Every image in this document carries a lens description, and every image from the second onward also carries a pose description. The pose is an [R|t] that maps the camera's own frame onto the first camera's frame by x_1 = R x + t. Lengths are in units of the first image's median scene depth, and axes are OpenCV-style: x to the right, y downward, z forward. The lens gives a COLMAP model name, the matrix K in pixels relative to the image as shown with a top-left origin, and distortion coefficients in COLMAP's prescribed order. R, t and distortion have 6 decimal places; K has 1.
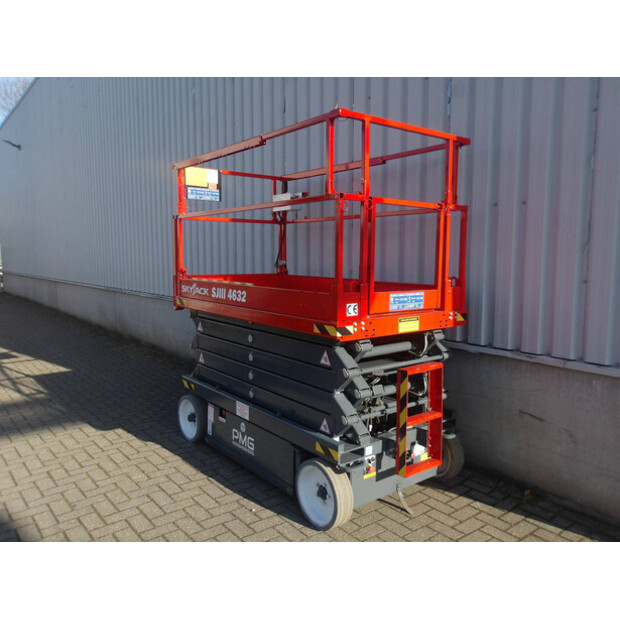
lens RADIAL K [[510.7, 0, 311.4], [0, 510.7, 309.1], [0, 0, 1]] dist [0.012958, 0.003192]
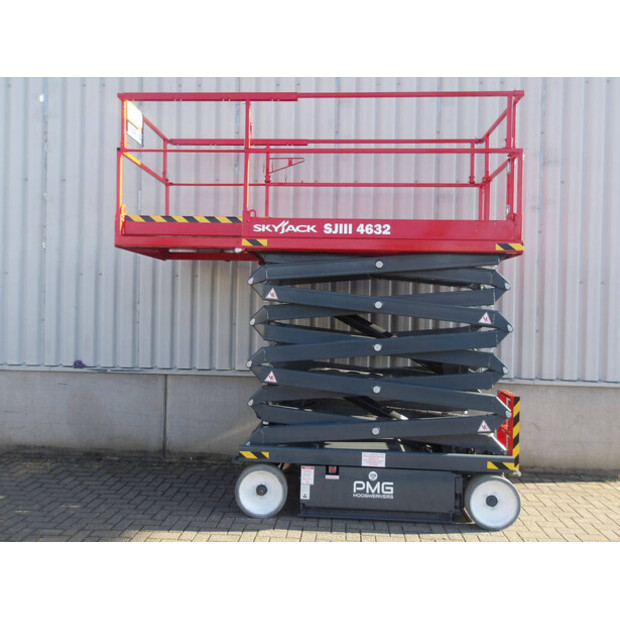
lens RADIAL K [[510.7, 0, 311.0], [0, 510.7, 311.0], [0, 0, 1]] dist [0.012958, 0.003192]
pose [[0.667361, 0.003801, 0.744725, -1.045154], [0.060532, 0.996401, -0.059329, -0.056893], [-0.742271, 0.084674, 0.664729, 0.371118]]
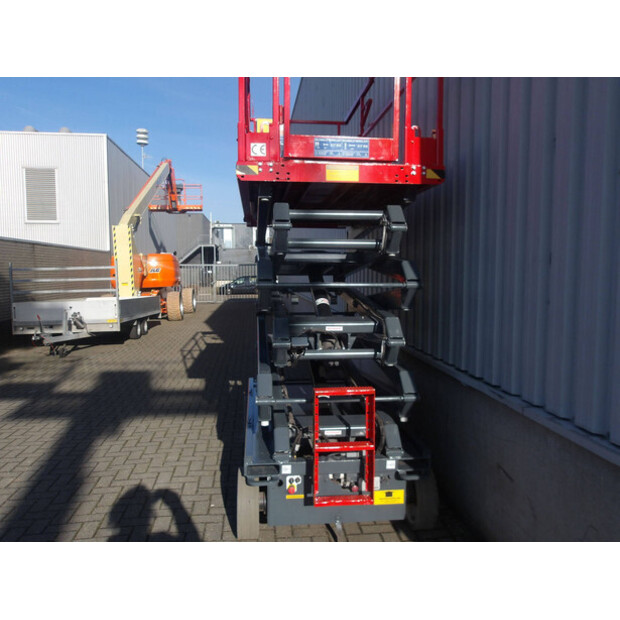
lens RADIAL K [[510.7, 0, 309.7], [0, 510.7, 308.9], [0, 0, 1]] dist [0.012958, 0.003192]
pose [[0.844957, 0.035554, -0.533651, 0.549821], [-0.050716, 0.998618, -0.013770, -0.013852], [0.532424, 0.038699, 0.845593, 0.160904]]
